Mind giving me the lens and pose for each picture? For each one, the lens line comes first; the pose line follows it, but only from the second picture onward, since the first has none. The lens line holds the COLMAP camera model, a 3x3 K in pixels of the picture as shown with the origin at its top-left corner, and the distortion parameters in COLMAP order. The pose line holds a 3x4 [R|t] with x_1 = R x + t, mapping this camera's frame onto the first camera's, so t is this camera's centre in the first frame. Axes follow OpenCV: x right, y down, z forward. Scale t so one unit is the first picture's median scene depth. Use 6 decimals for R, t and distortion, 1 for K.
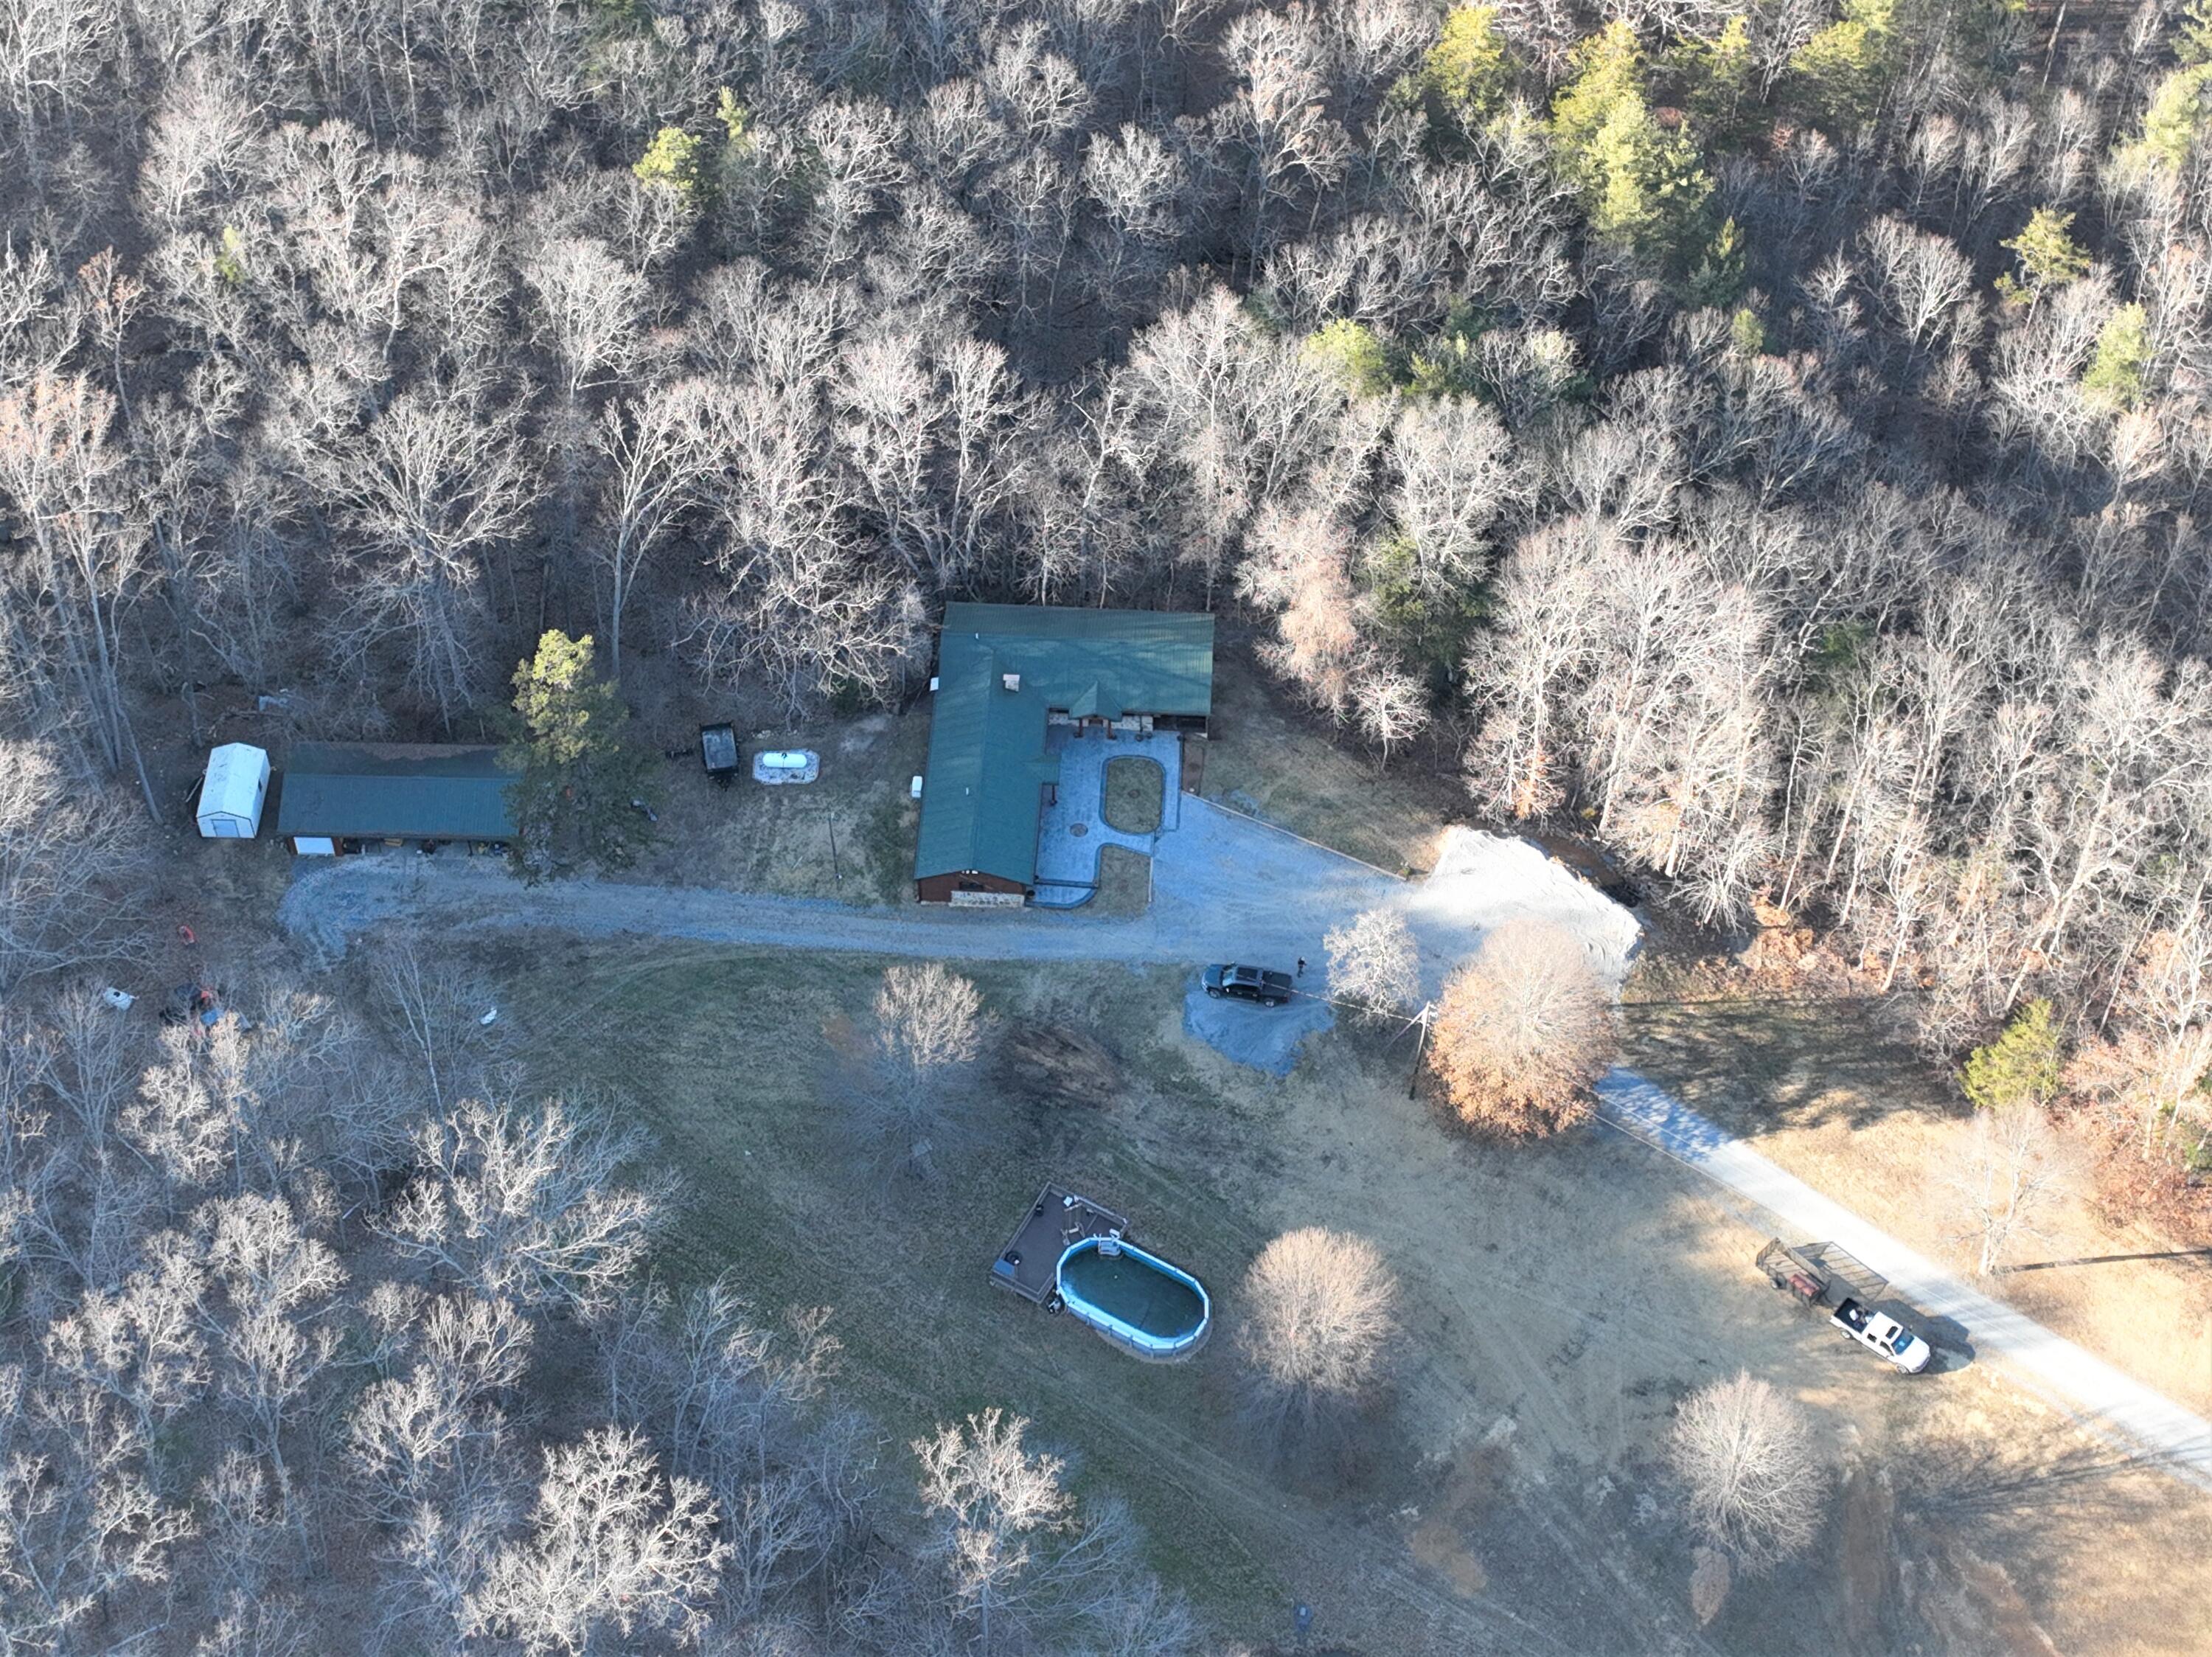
lens RADIAL K [[3614.2, 0, 1106.0], [0, 3614.2, 828.5], [0, 0, 1]] dist [-0.004158, -0.032792]
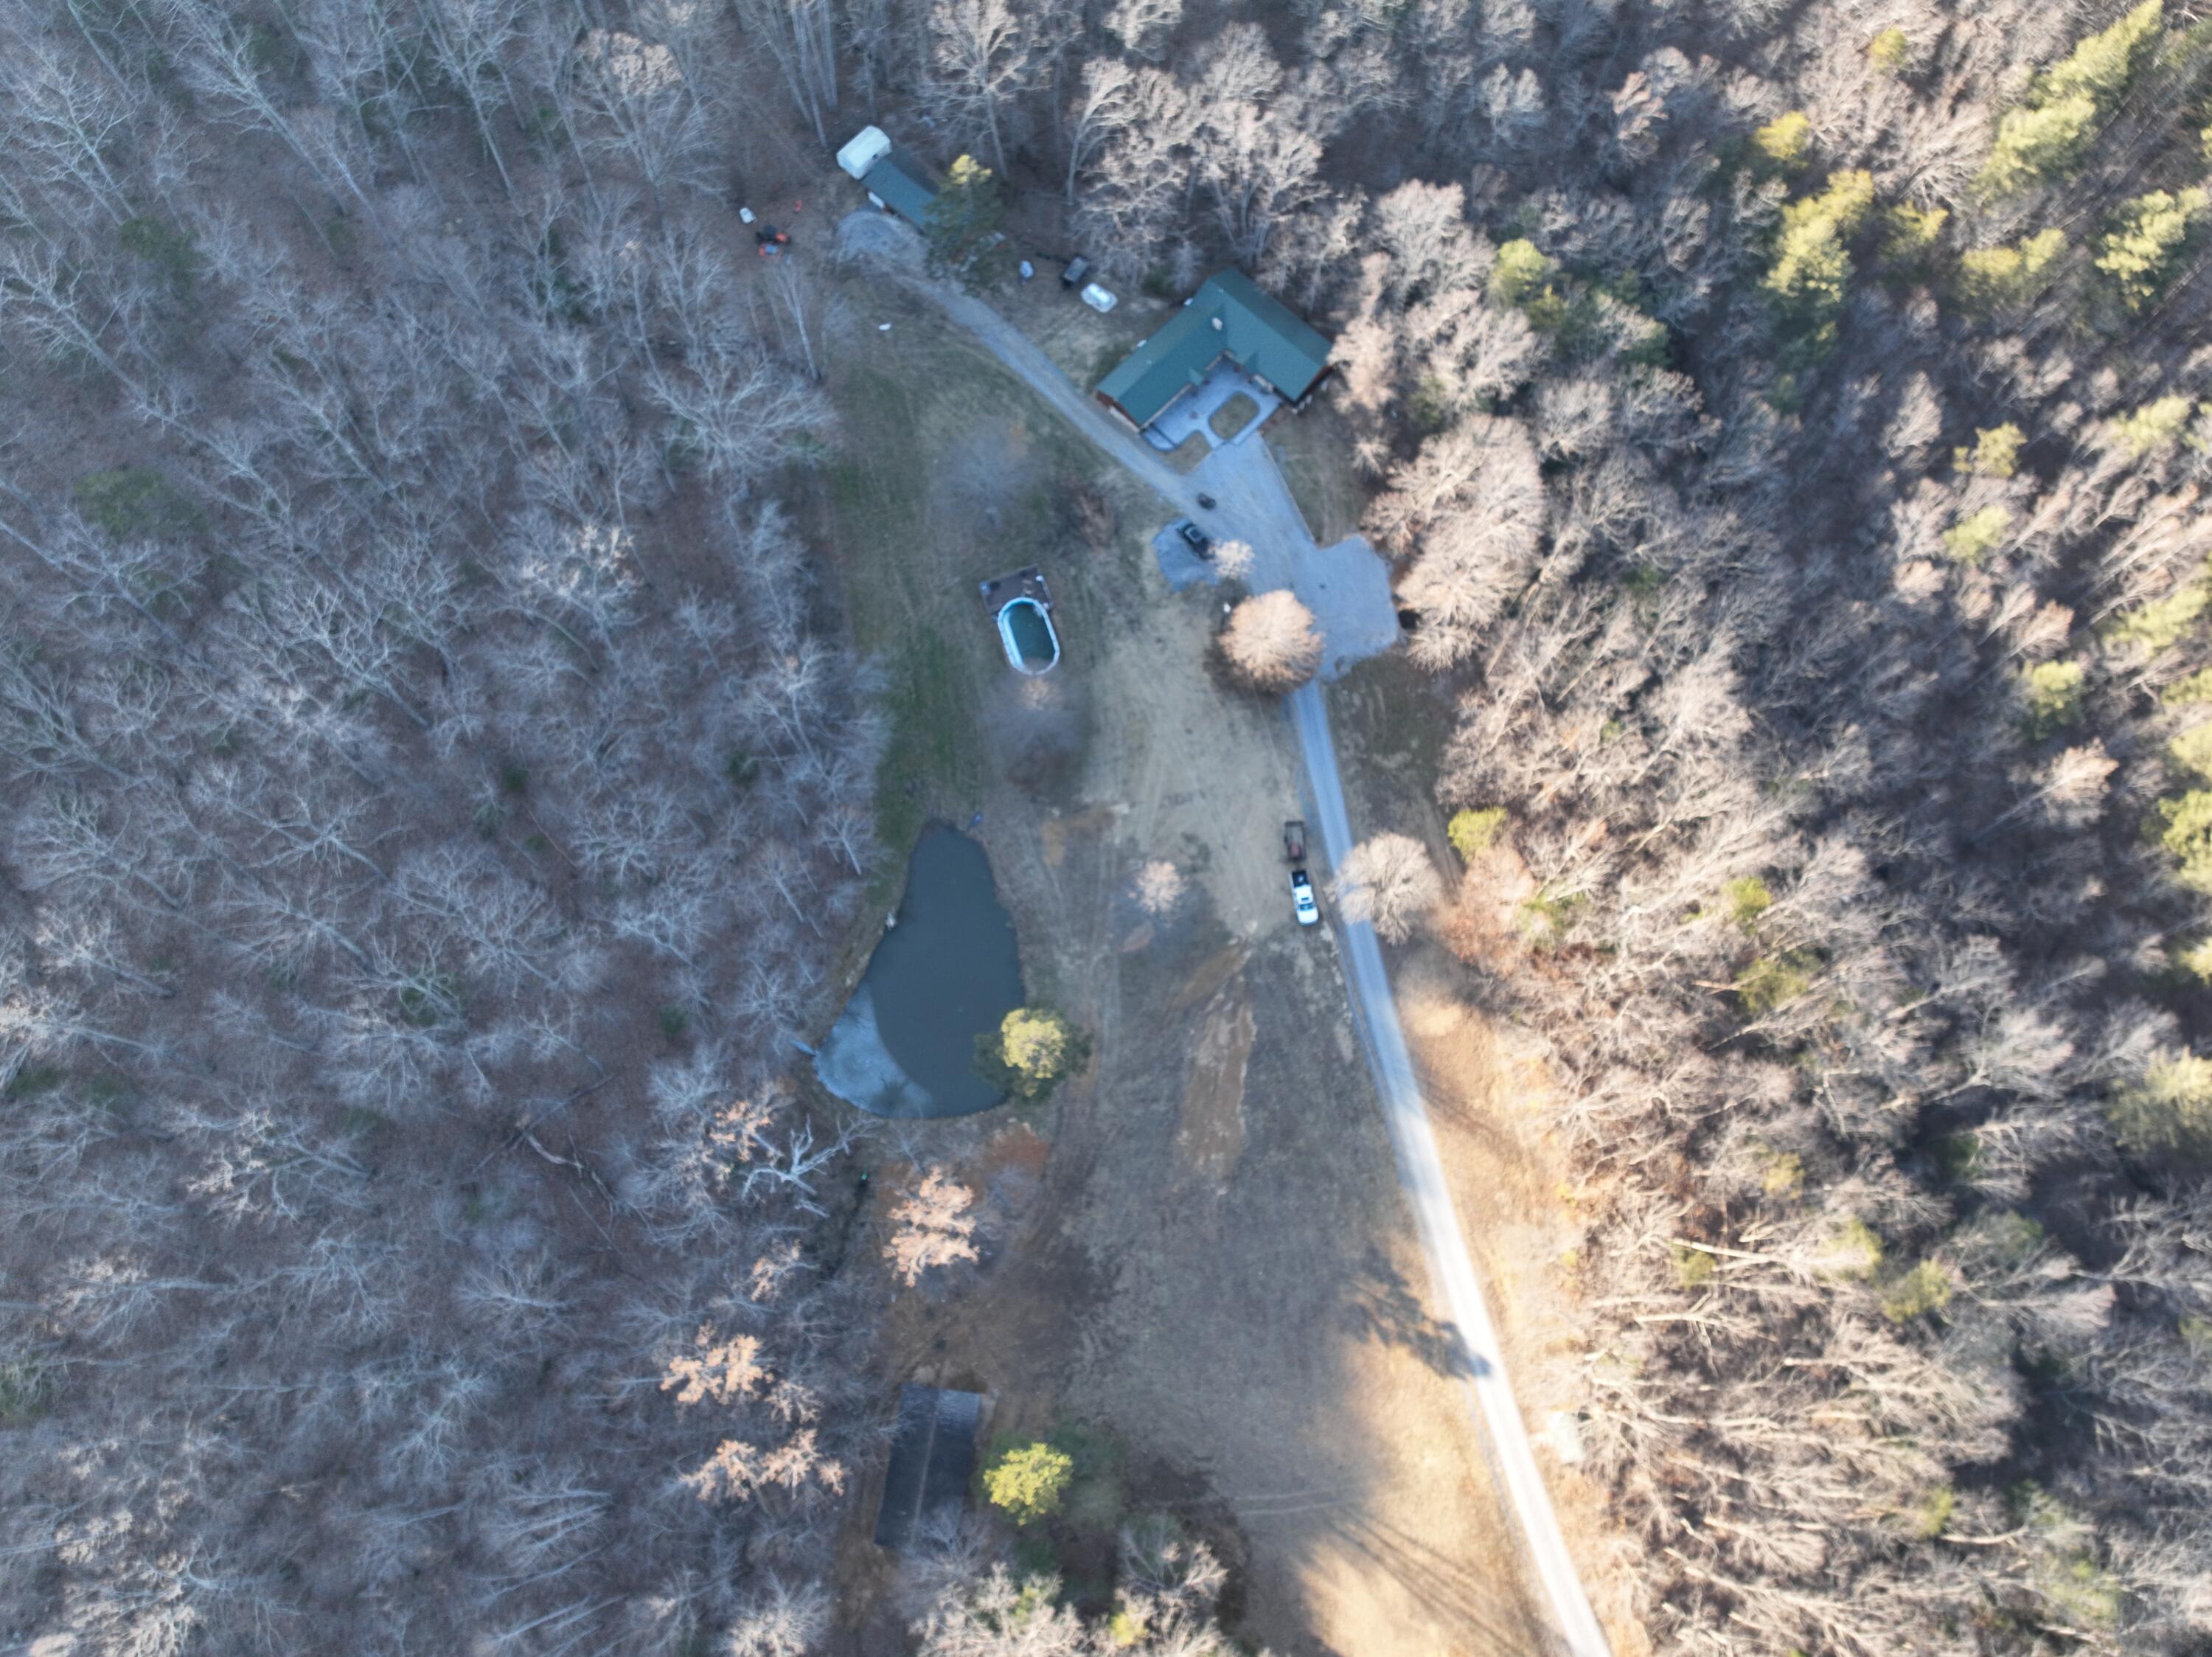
lens RADIAL K [[1645.5, 0, 1106.0], [0, 1645.5, 828.5], [0, 0, 1]] dist [-0.000882, 0.007344]
pose [[0.758069, 0.616288, -0.213355, 0.268276], [-0.503468, 0.760961, 0.409216, -0.161176], [0.414550, -0.202797, 0.887142, 0.203138]]
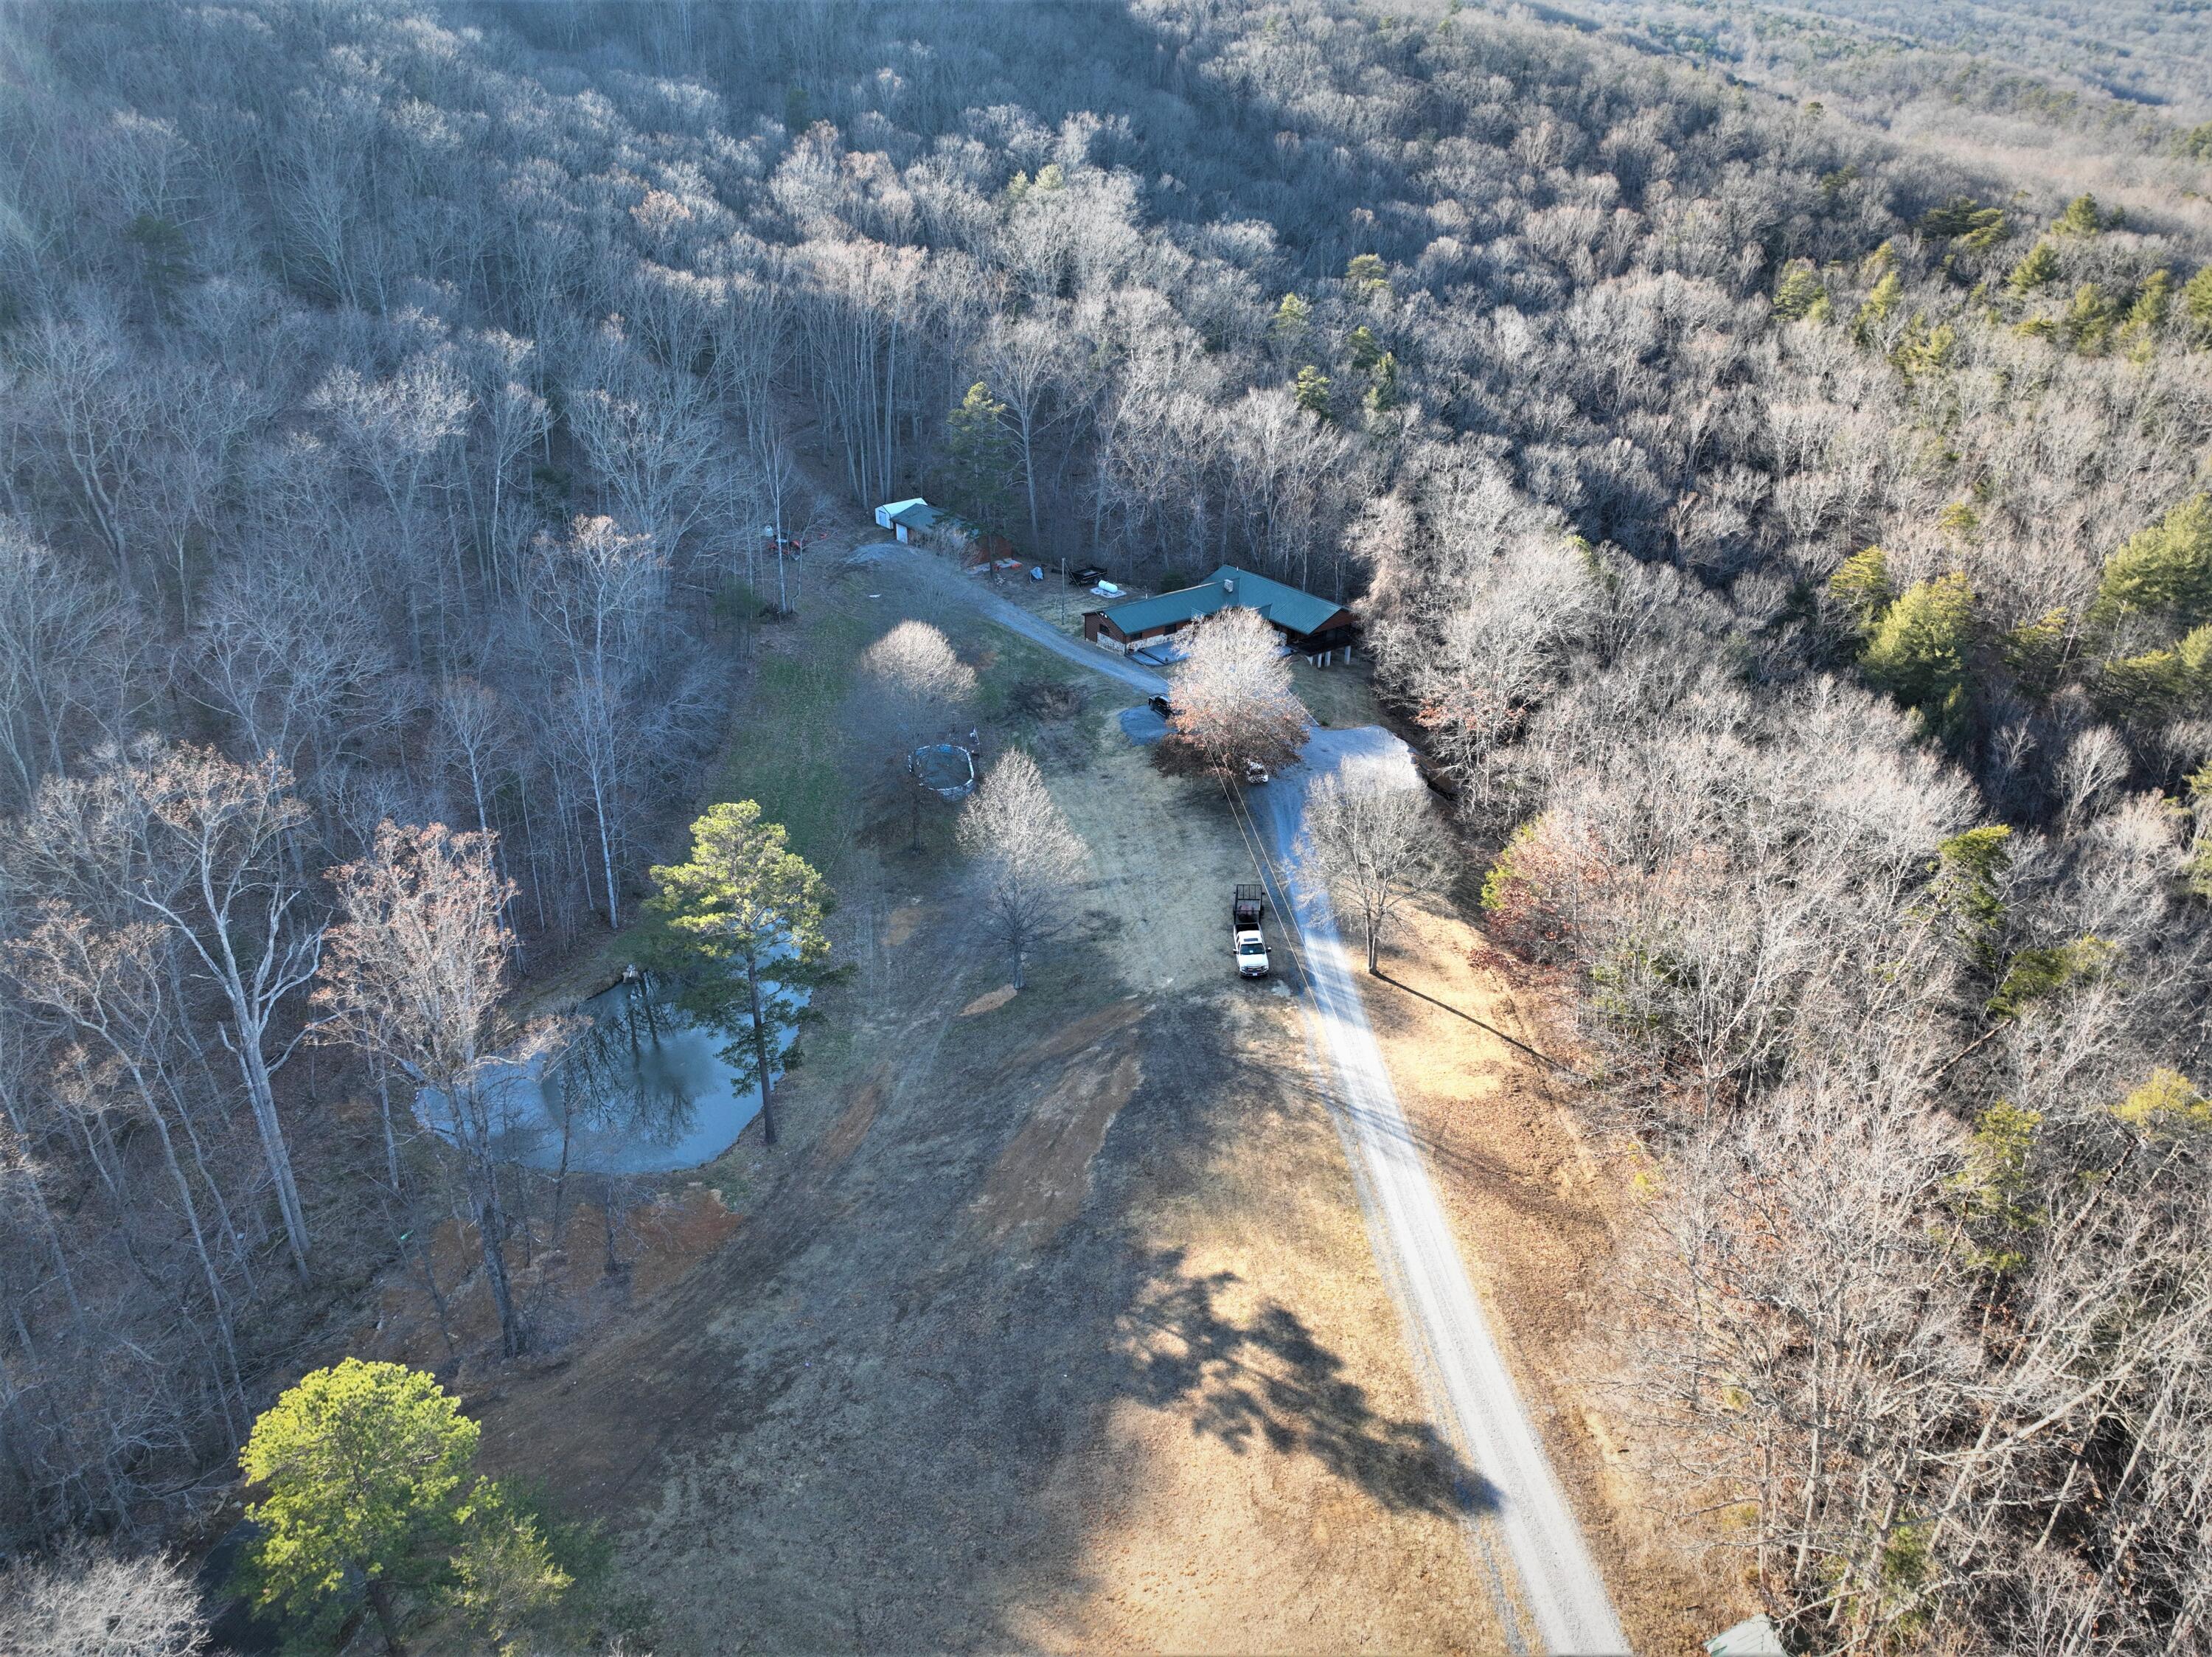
lens RADIAL K [[1620.6, 0, 1130.2], [0, 1620.6, 812.4], [0, 0, 1]] dist [-0.000087, 0.005412]
pose [[0.655463, 0.331719, -0.678477, 0.481462], [-0.592187, 0.783289, -0.189137, 0.206878], [0.468703, 0.525757, 0.709856, 0.532030]]
